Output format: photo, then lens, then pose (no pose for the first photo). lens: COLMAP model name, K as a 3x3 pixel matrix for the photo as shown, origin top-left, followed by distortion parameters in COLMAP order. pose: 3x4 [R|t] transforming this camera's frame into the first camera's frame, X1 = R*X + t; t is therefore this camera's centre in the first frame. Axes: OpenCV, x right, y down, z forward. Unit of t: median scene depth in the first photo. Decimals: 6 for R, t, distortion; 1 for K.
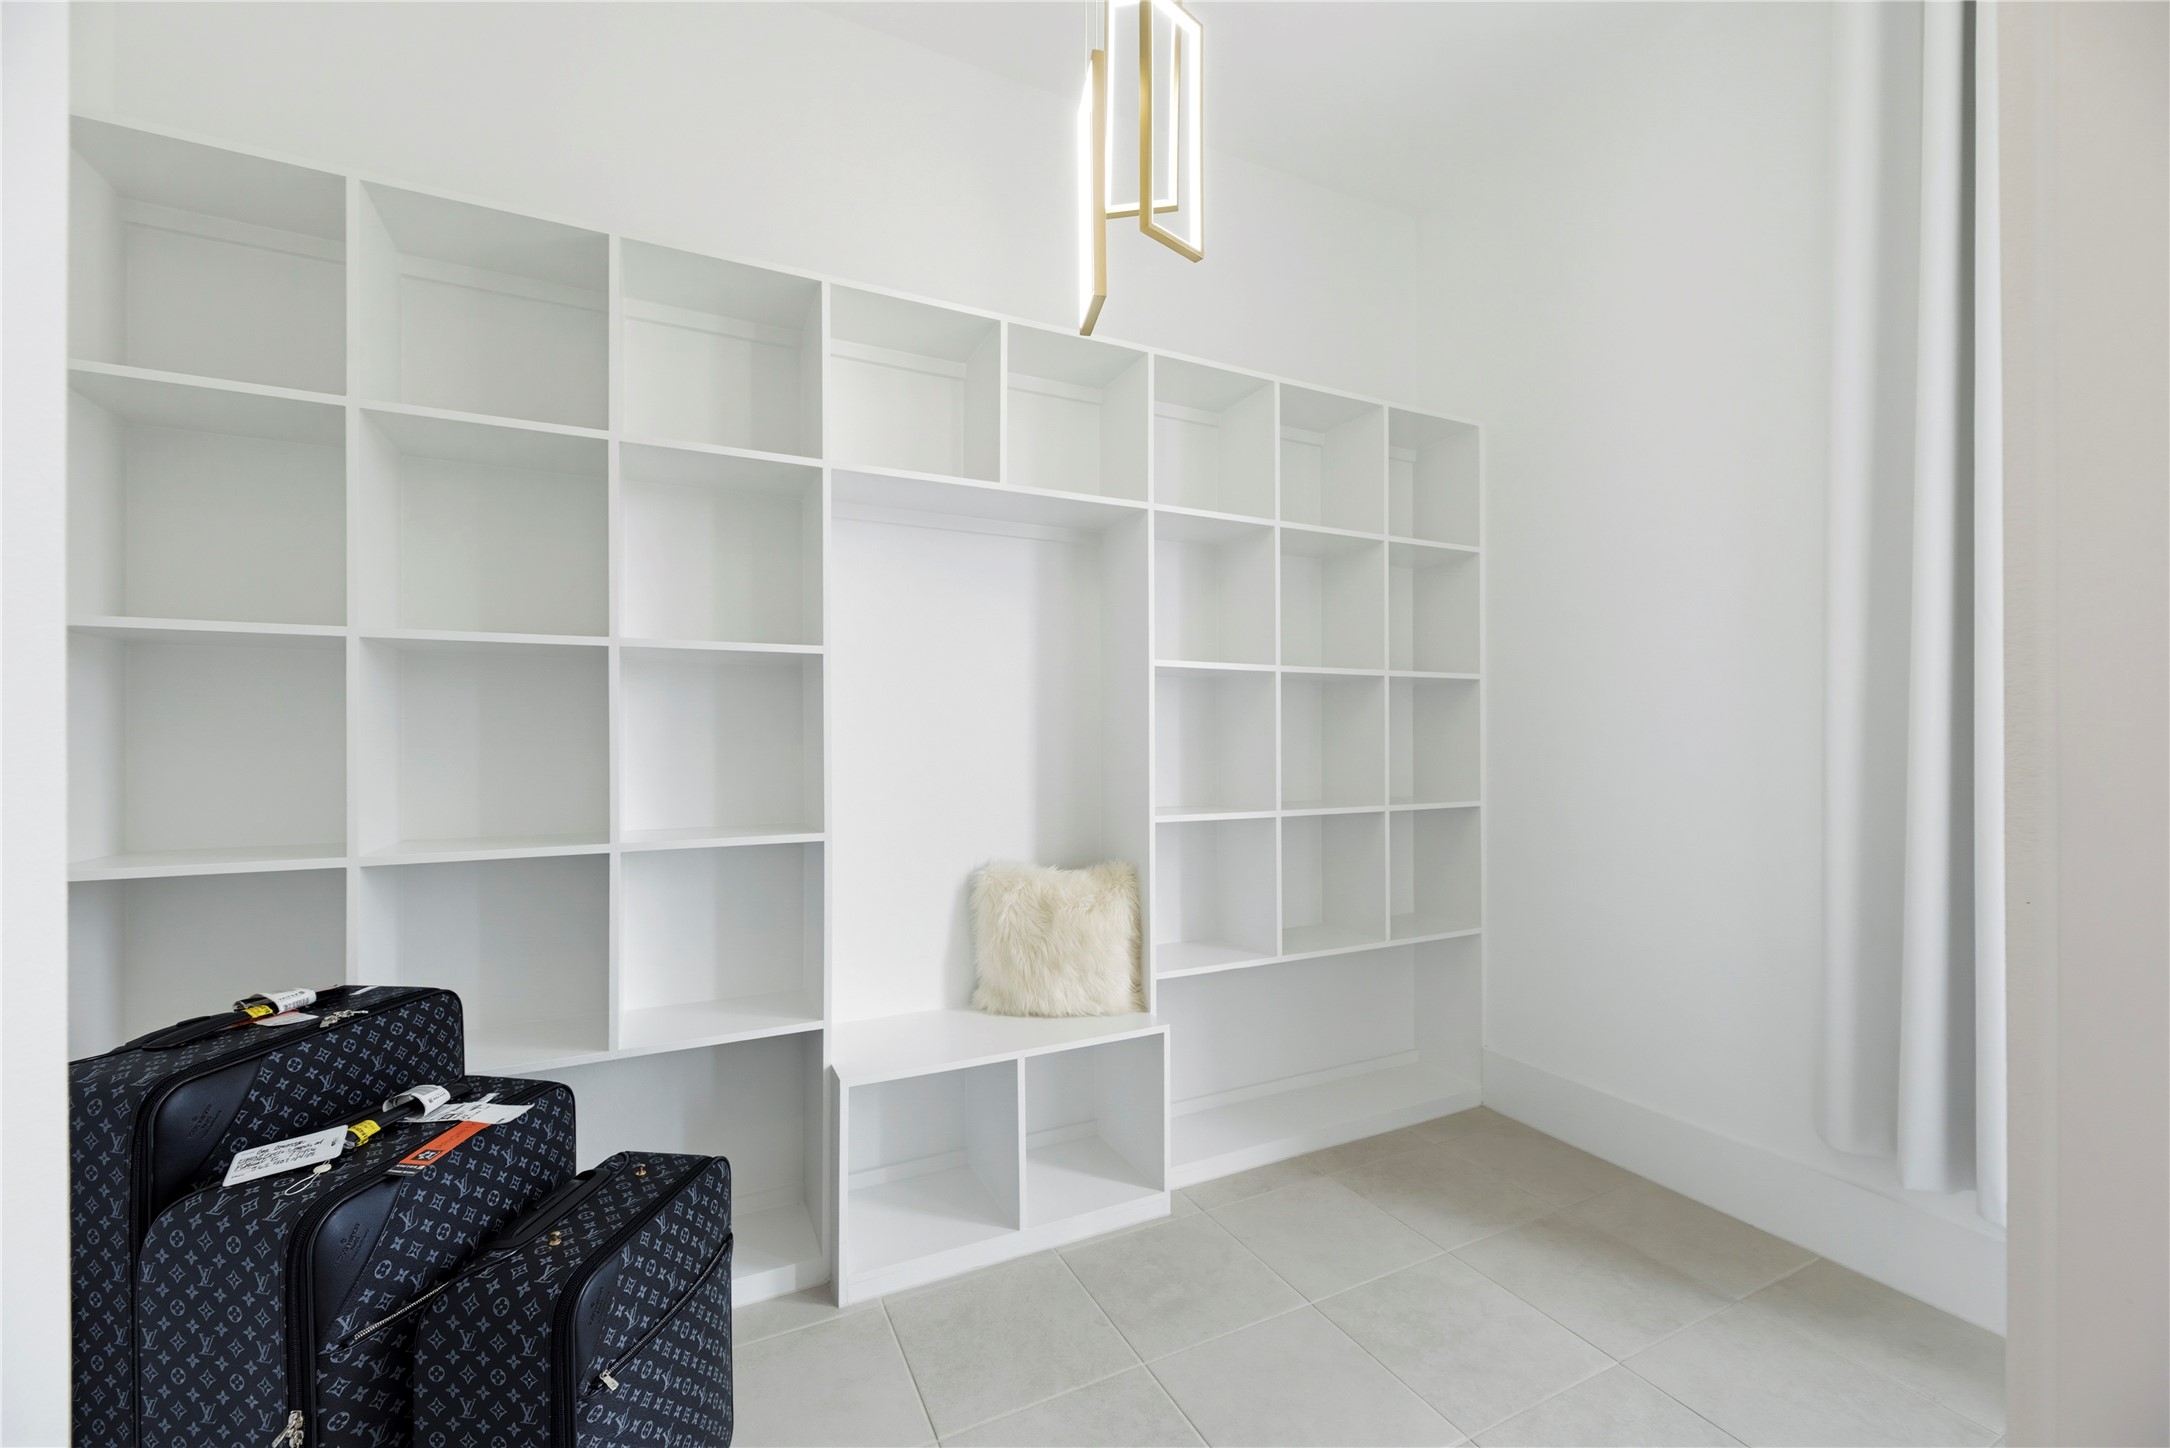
lens RADIAL K [[881.2, 0, 1084.0], [0, 881.2, 730.9], [0, 0, 1]] dist [-0.001686, 0.001146]
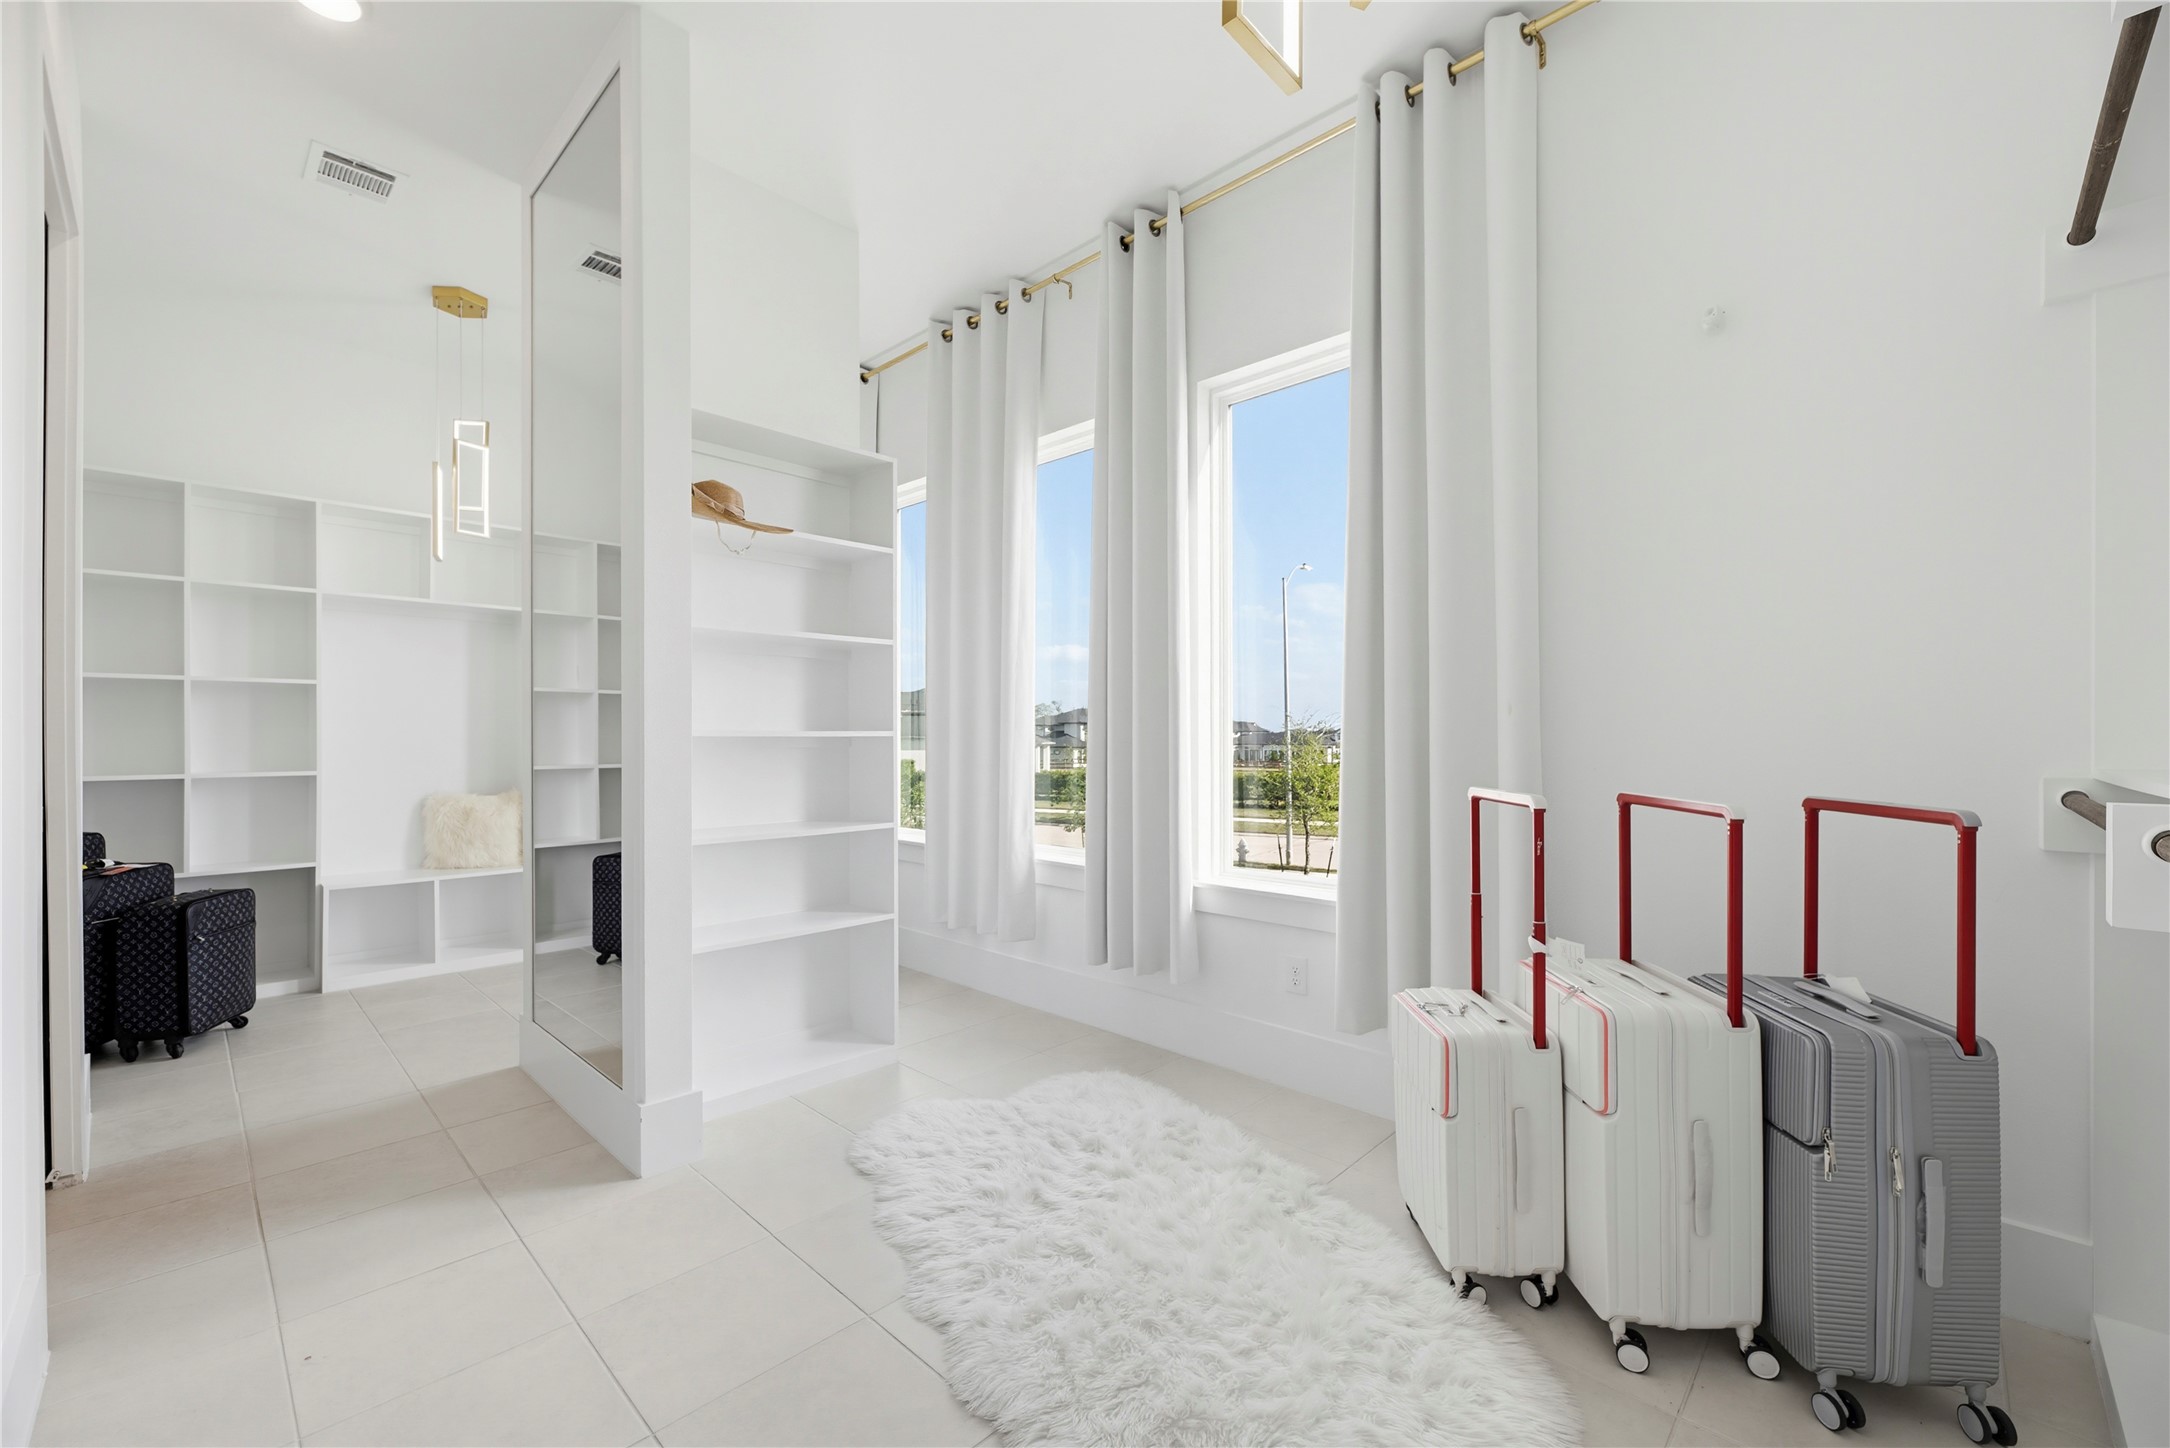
lens RADIAL K [[881.2, 0, 1088.6], [0, 881.2, 730.6], [0, 0, 1]] dist [-0.001686, 0.001146]
pose [[0.936741, 0.004279, 0.349996, 0.671983], [-0.005239, 0.999985, 0.001797, 0.008082], [-0.349983, -0.003517, 0.936749, -1.553000]]
